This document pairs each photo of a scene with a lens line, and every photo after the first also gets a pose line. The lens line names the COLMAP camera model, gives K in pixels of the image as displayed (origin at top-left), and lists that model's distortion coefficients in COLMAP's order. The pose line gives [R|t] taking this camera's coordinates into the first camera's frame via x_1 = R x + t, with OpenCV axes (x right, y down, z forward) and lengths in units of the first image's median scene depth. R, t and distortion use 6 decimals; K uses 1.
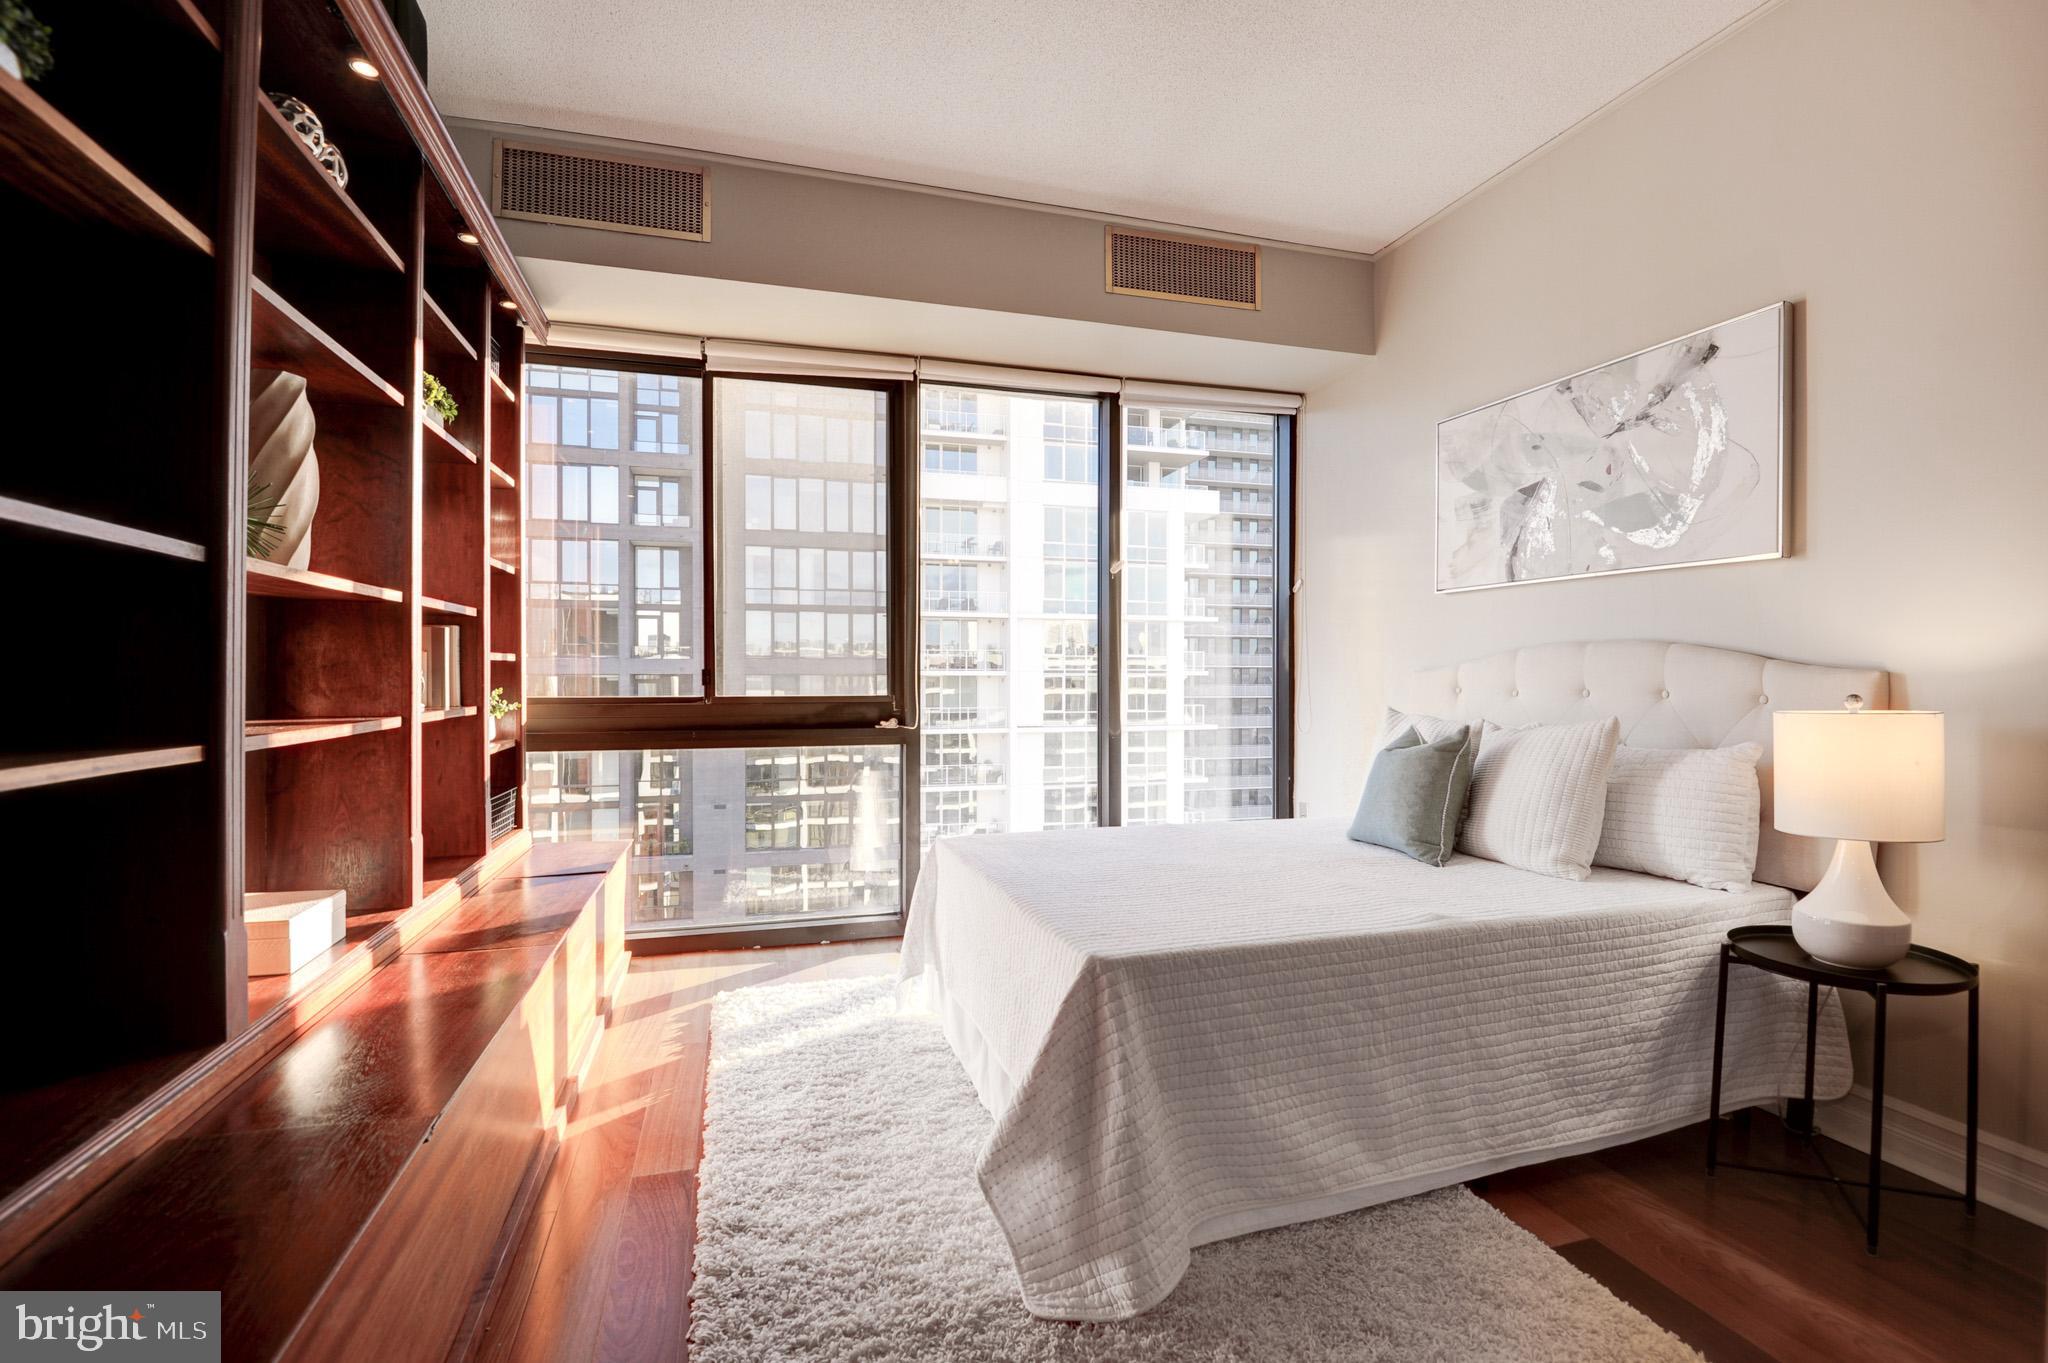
lens RADIAL K [[957.5, 0, 1009.8], [0, 957.5, 684.3], [0, 0, 1]] dist [0.002631, -0.017094]
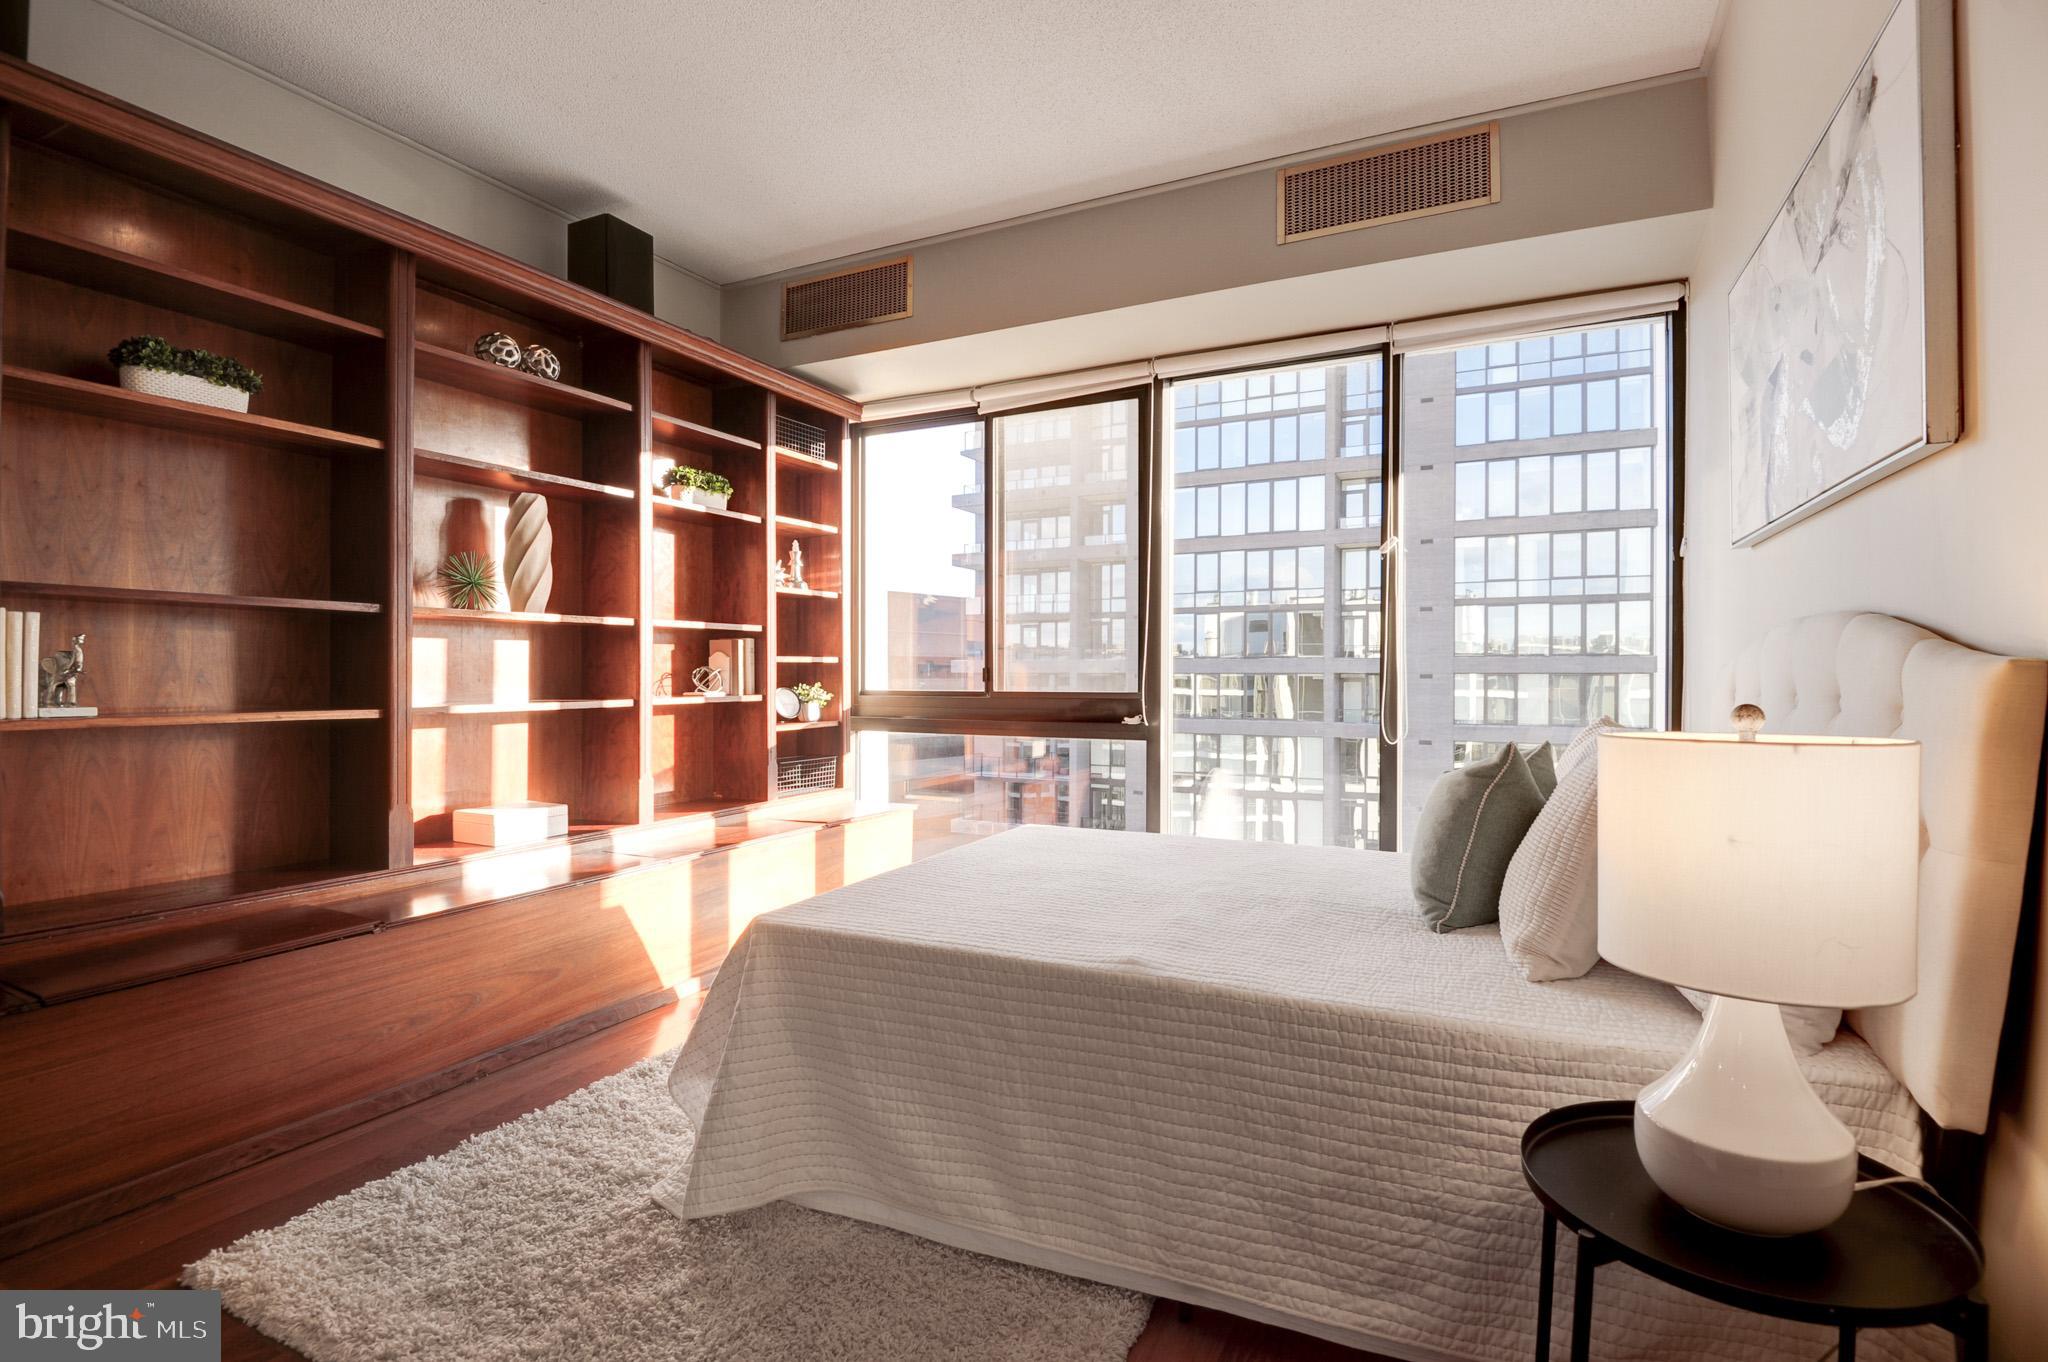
lens RADIAL K [[957.5, 0, 1058.4], [0, 957.5, 683.7], [0, 0, 1]] dist [0.002631, -0.017094]
pose [[0.734386, 0.006412, -0.678701, 0.519190], [-0.006150, 0.999977, 0.002793, -0.000107], [0.678704, 0.002123, 0.734409, 0.187466]]
